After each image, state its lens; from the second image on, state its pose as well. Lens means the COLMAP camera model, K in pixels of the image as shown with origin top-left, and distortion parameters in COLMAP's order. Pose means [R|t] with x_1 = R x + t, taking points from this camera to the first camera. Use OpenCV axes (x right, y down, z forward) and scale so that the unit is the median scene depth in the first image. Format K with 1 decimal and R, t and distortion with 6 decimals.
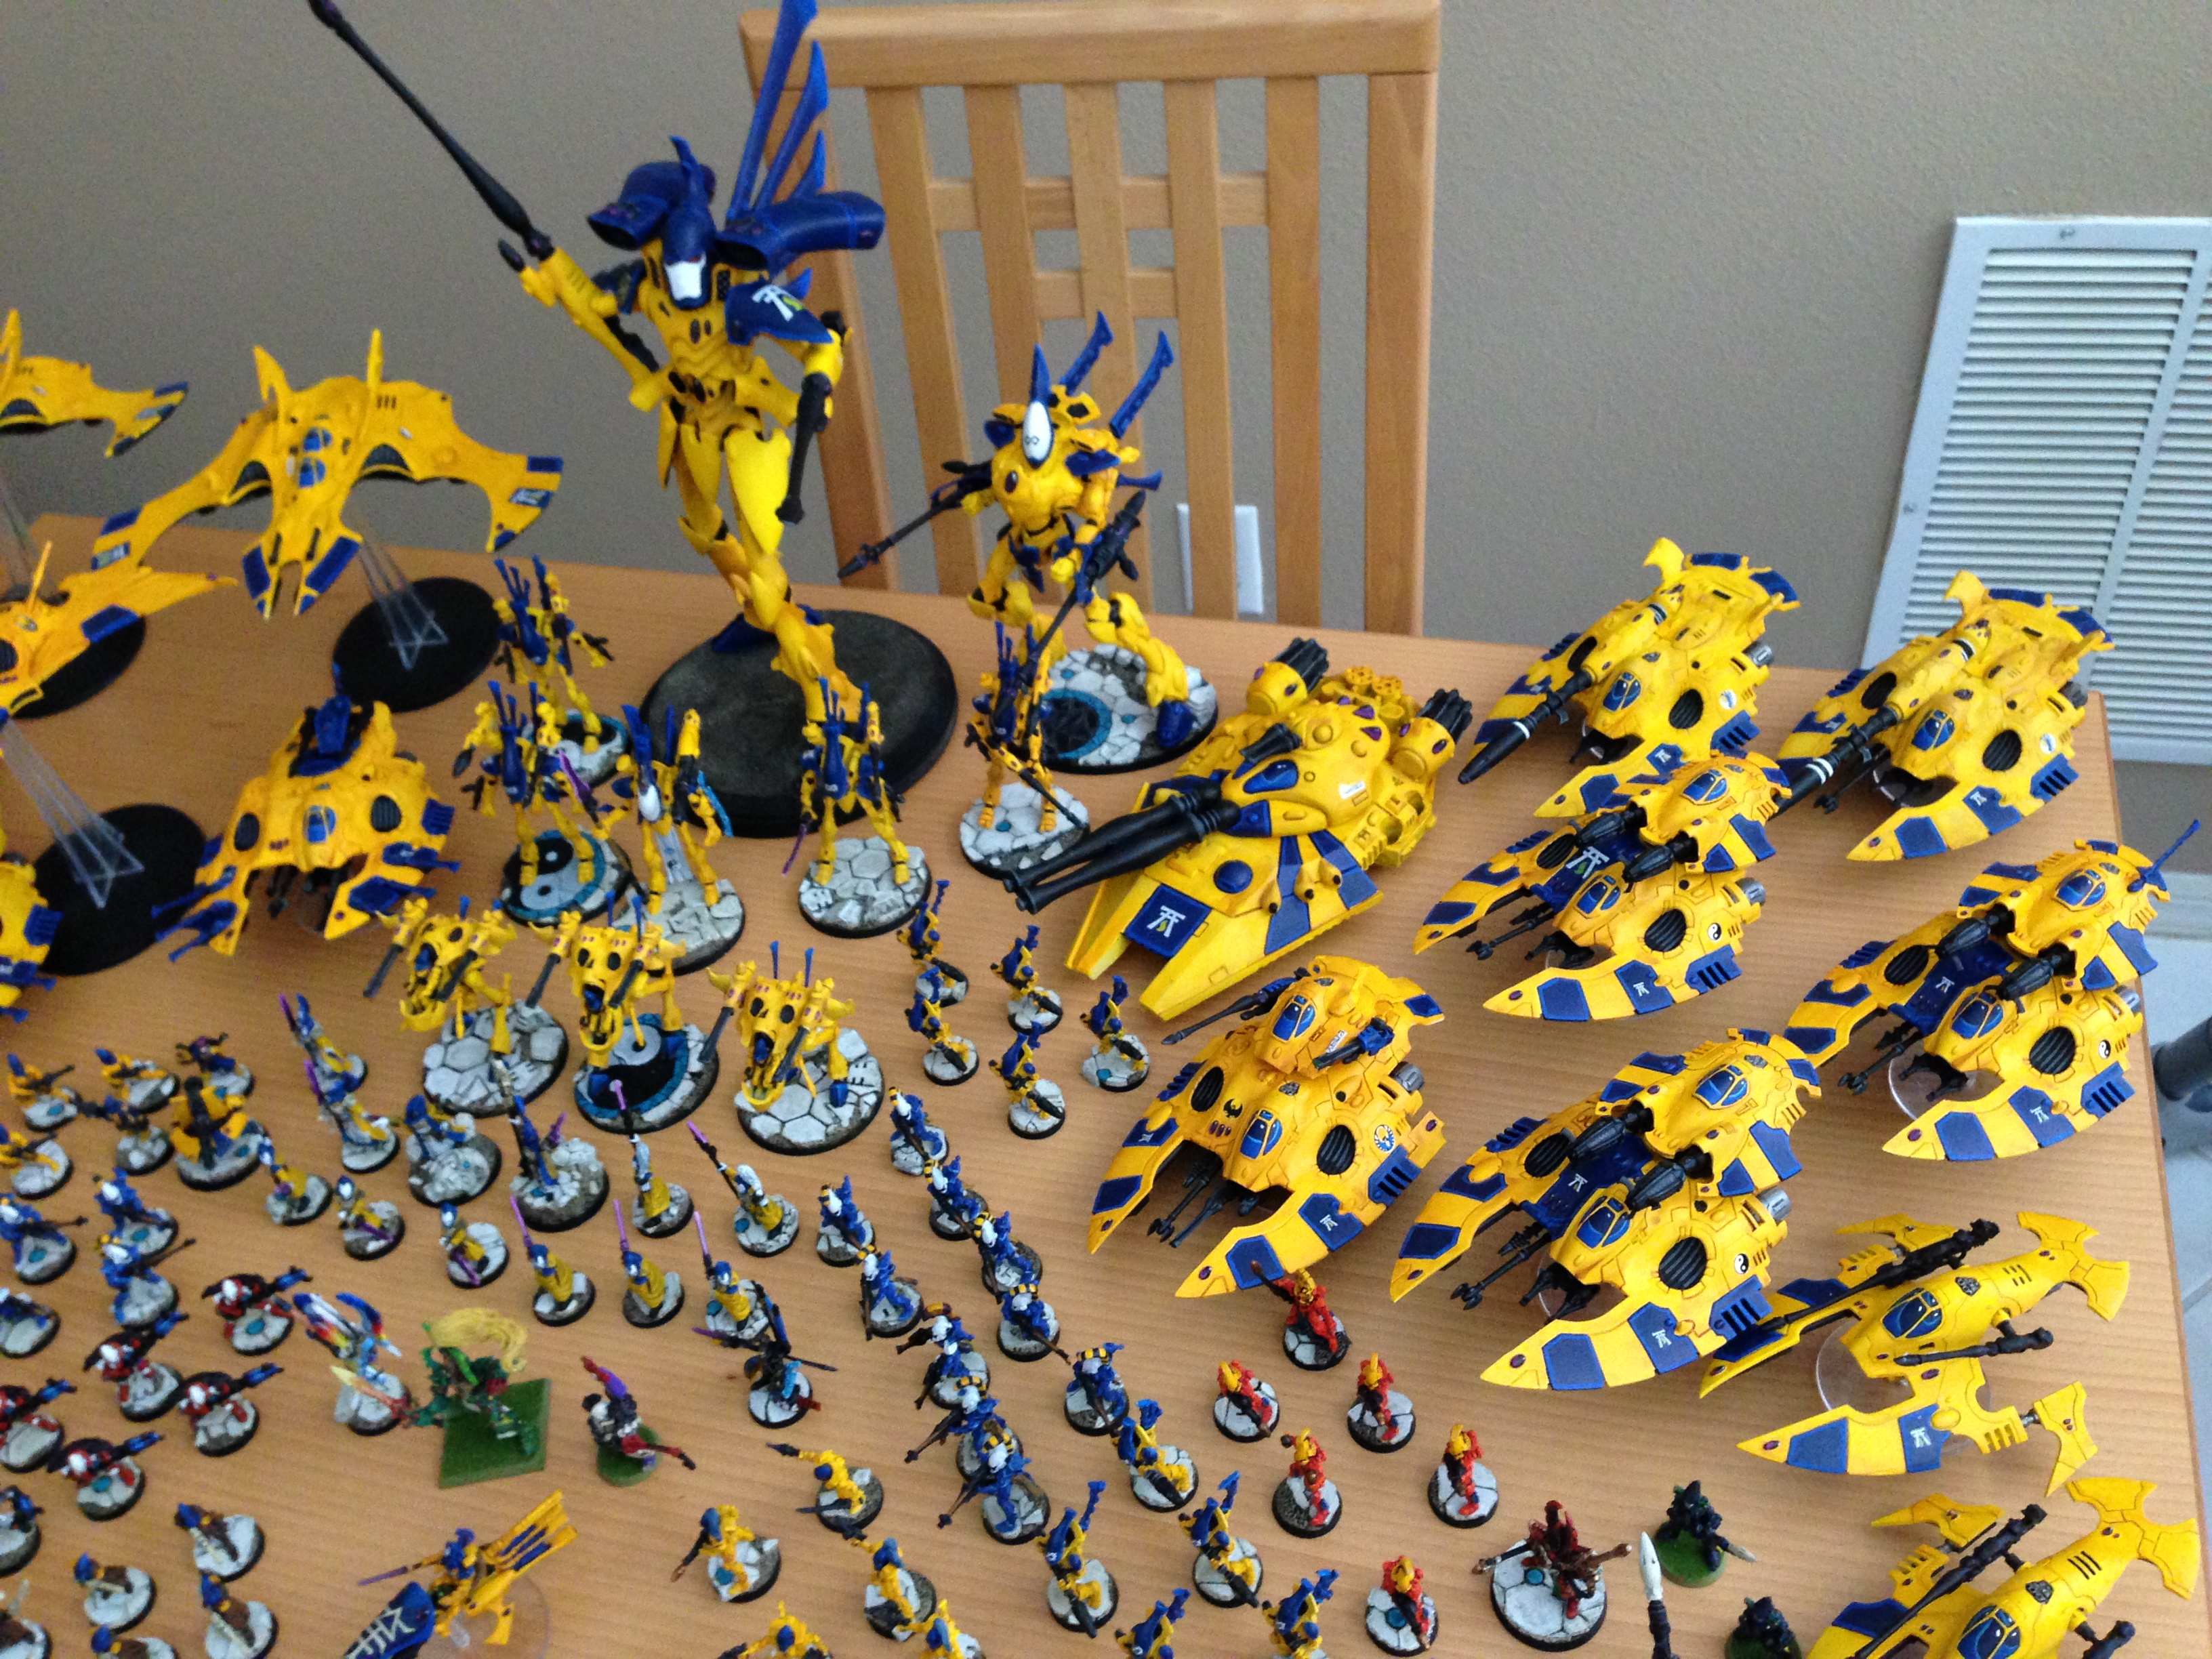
lens RADIAL K [[2054.0, 0, 1109.8], [0, 2054.0, 815.9], [0, 0, 1]] dist [0.102023, -0.150552]
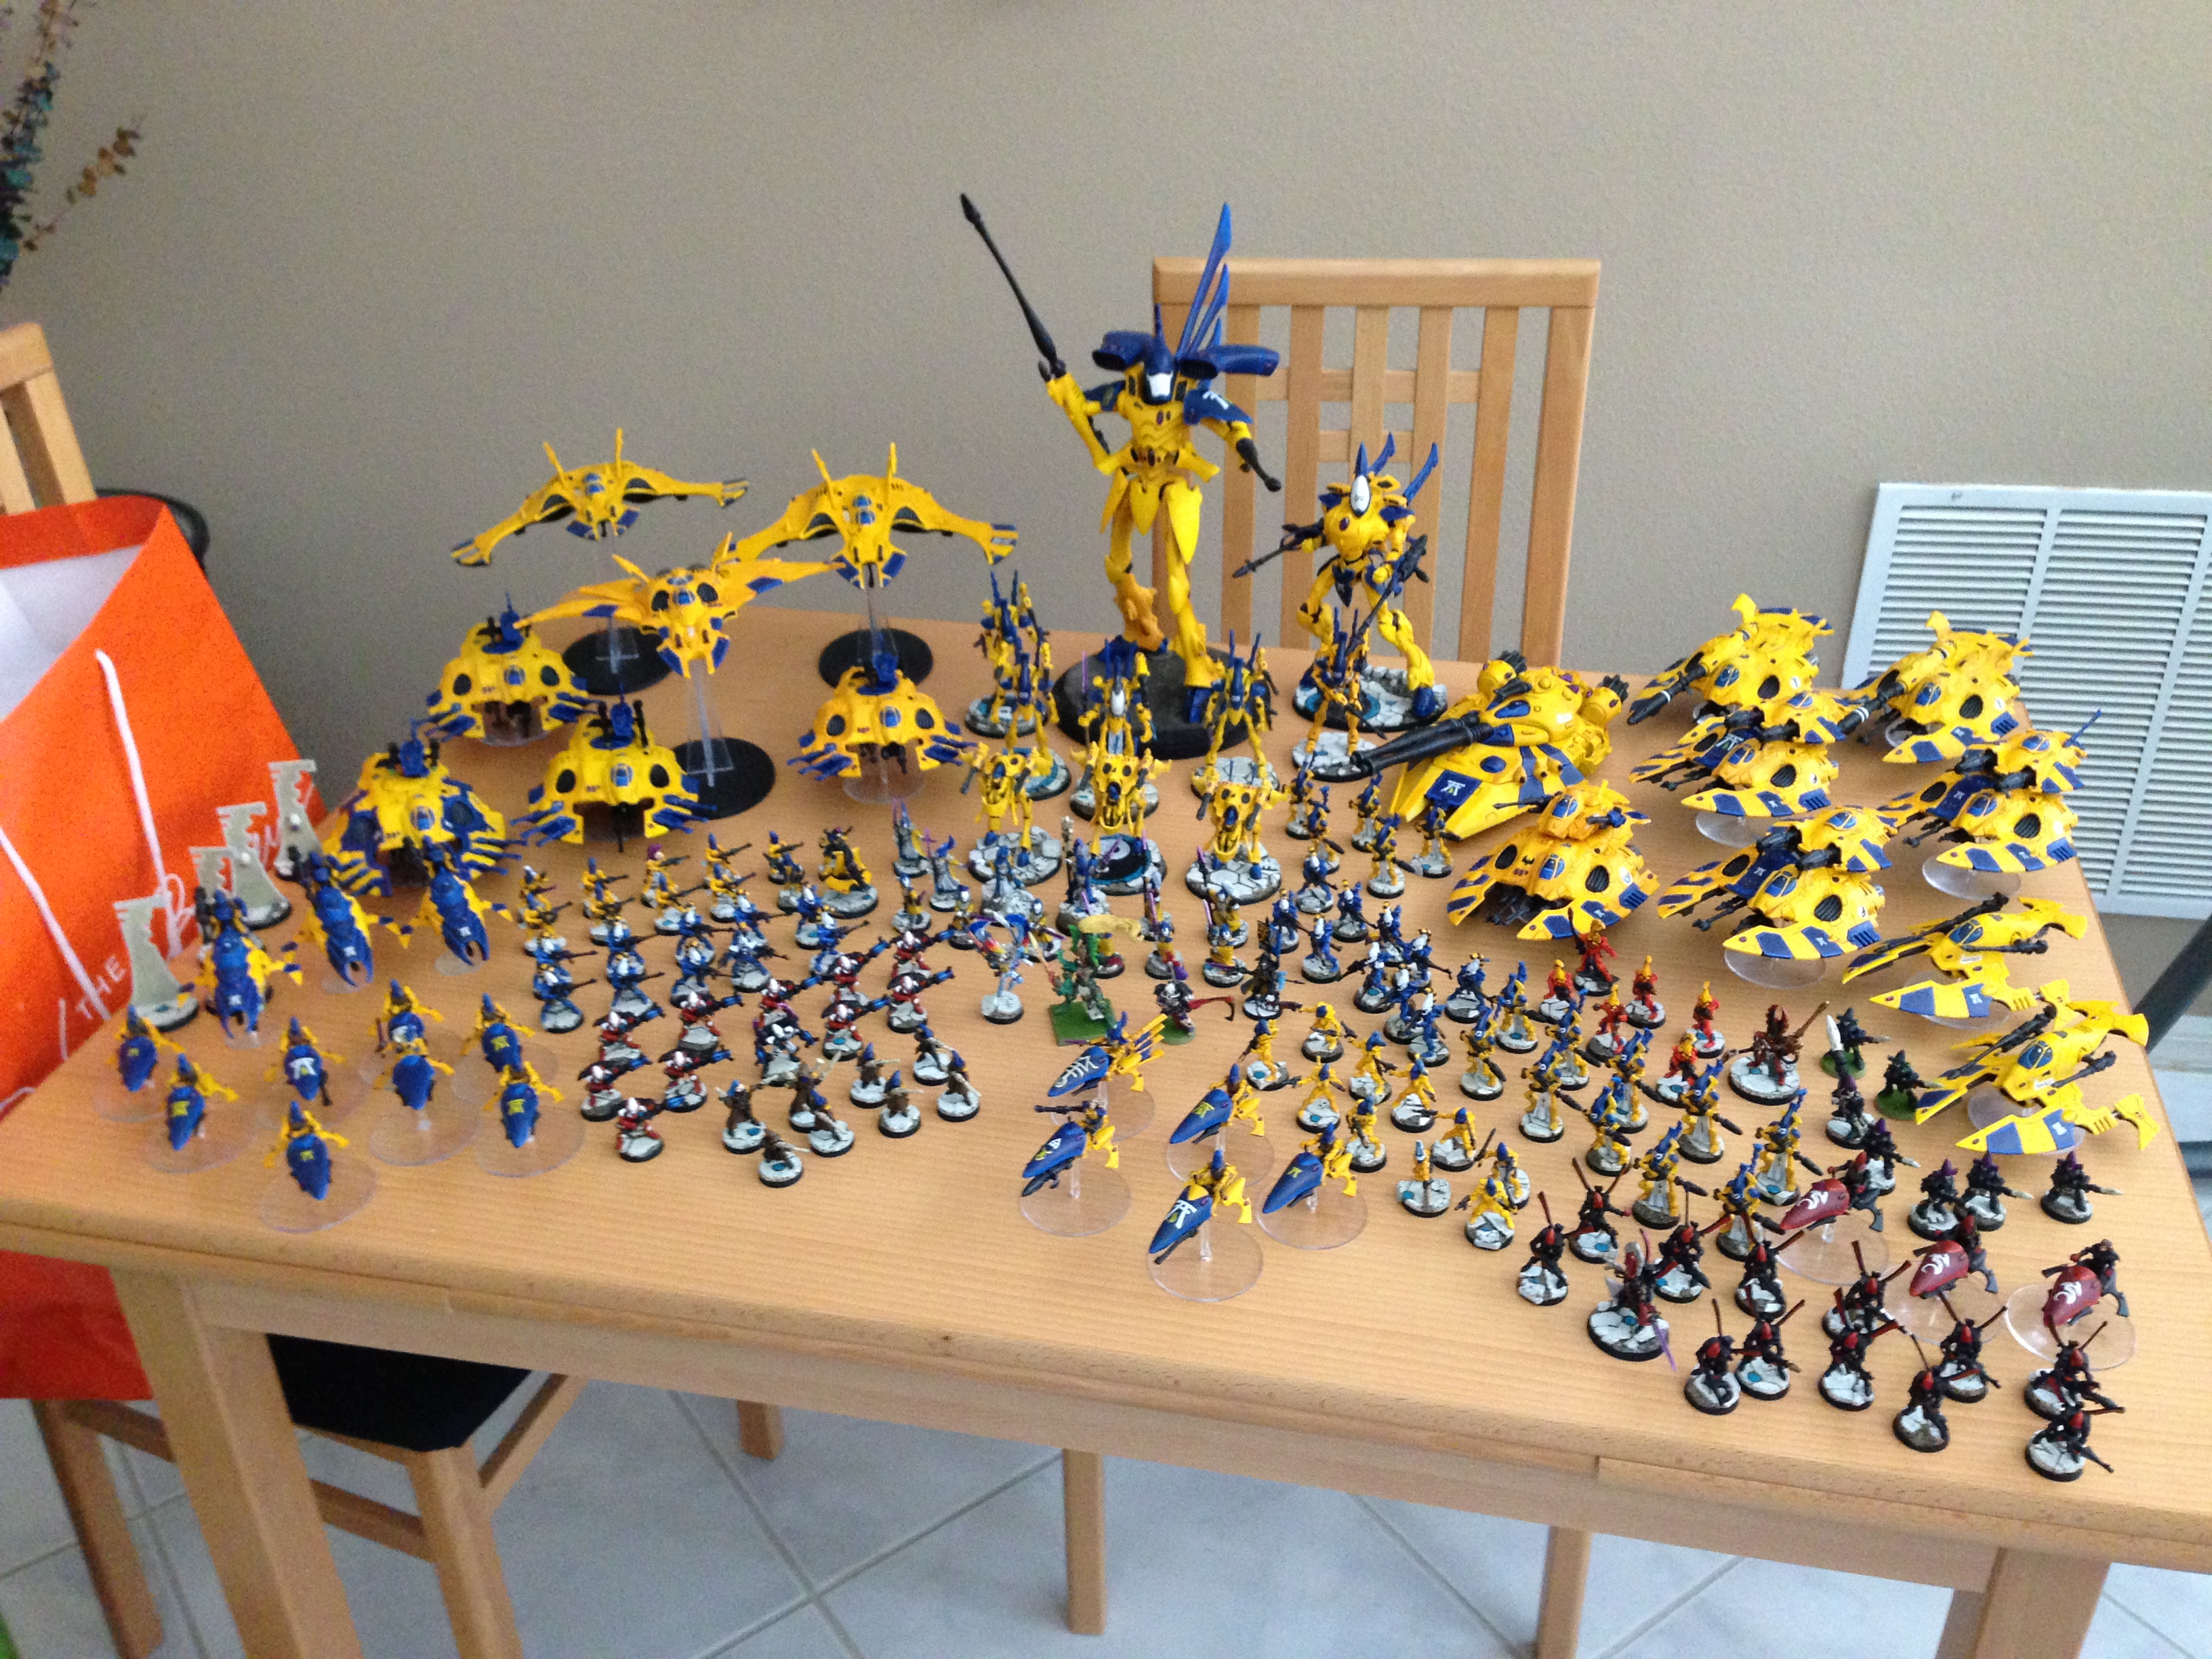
lens RADIAL K [[2053.4, 0, 1102.7], [0, 2053.4, 804.6], [0, 0, 1]] dist [0.074036, -0.003805]
pose [[0.996958, 0.042368, 0.065421, -0.337130], [-0.026714, 0.974257, -0.223853, 0.418218], [-0.073222, 0.221425, 0.972425, -0.485261]]
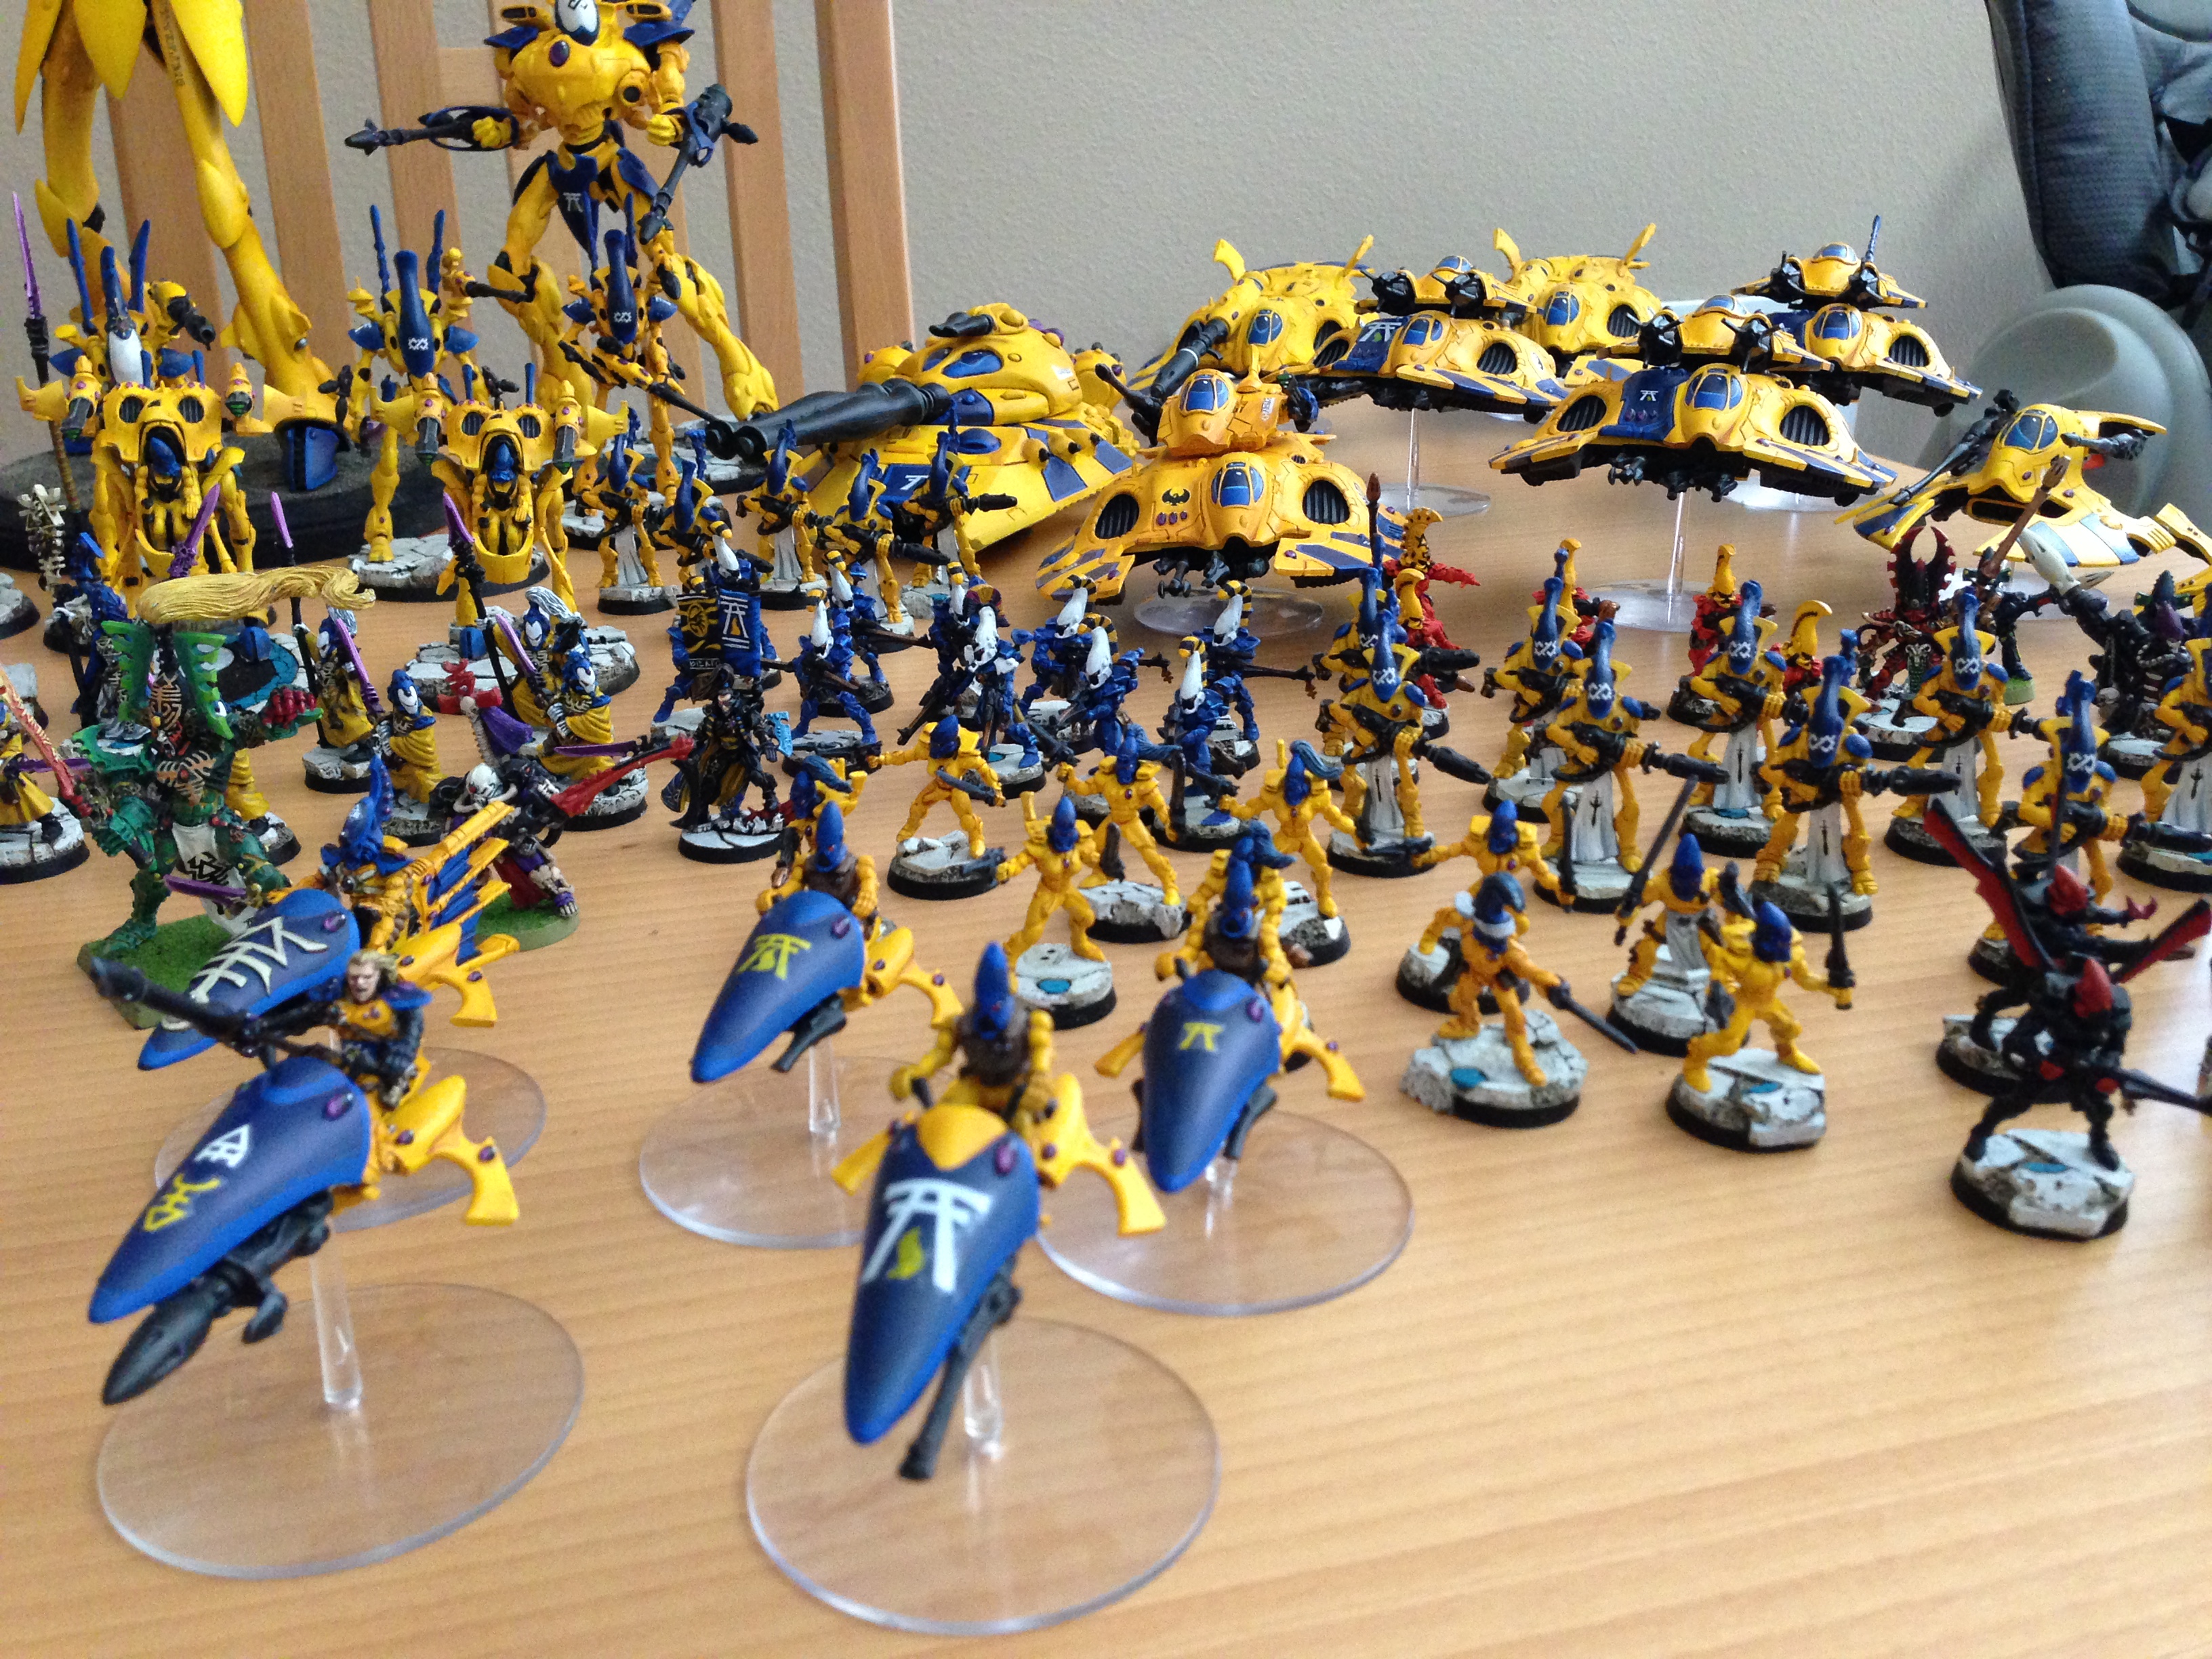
lens RADIAL K [[2039.8, 0, 1110.4], [0, 2039.8, 816.8], [0, 0, 1]] dist [0.140372, -0.239796]
pose [[0.852526, -0.107445, 0.511523, -0.313529], [0.302537, 0.899481, -0.315286, 0.422018], [-0.426229, 0.423544, 0.799337, 0.420522]]
